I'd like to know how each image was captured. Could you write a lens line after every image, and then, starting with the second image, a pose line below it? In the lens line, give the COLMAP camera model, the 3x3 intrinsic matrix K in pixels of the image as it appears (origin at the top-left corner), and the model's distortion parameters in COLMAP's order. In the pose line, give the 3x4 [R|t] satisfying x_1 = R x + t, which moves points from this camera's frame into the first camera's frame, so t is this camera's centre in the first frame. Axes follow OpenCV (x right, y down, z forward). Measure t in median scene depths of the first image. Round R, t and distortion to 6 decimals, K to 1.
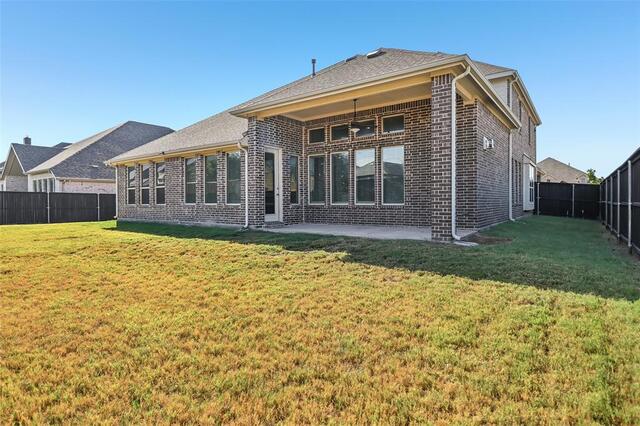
lens RADIAL K [[347.9, 0, 320.6], [0, 347.9, 195.7], [0, 0, 1]] dist [0.001995, -0.011619]
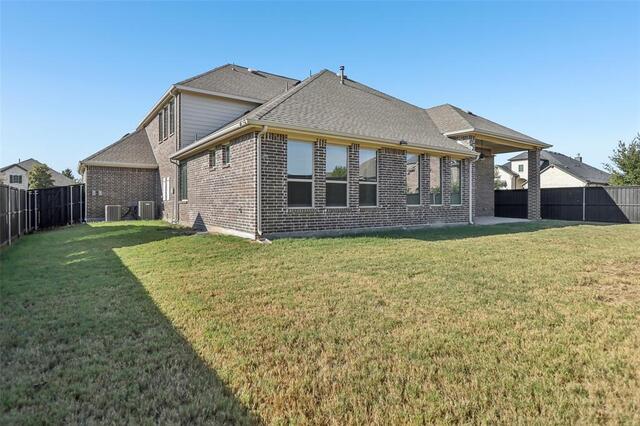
lens RADIAL K [[347.9, 0, 320.6], [0, 347.9, 195.7], [0, 0, 1]] dist [0.001995, -0.011619]
pose [[0.291296, 0.025153, 0.956302, -1.399668], [-0.006116, 0.999683, -0.024431, 0.023240], [-0.956613, 0.001268, 0.291357, 1.041279]]
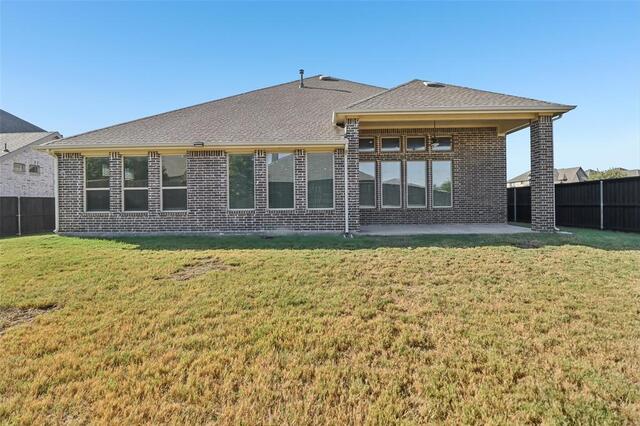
lens RADIAL K [[294.5, 0, 318.4], [0, 294.5, 200.4], [0, 0, 1]] dist [-0.008045, -0.001149]
pose [[0.796830, 0.004470, 0.604187, -0.694848], [0.003968, 0.999912, -0.012631, 0.012238], [-0.604190, 0.012463, 0.796743, 0.363428]]
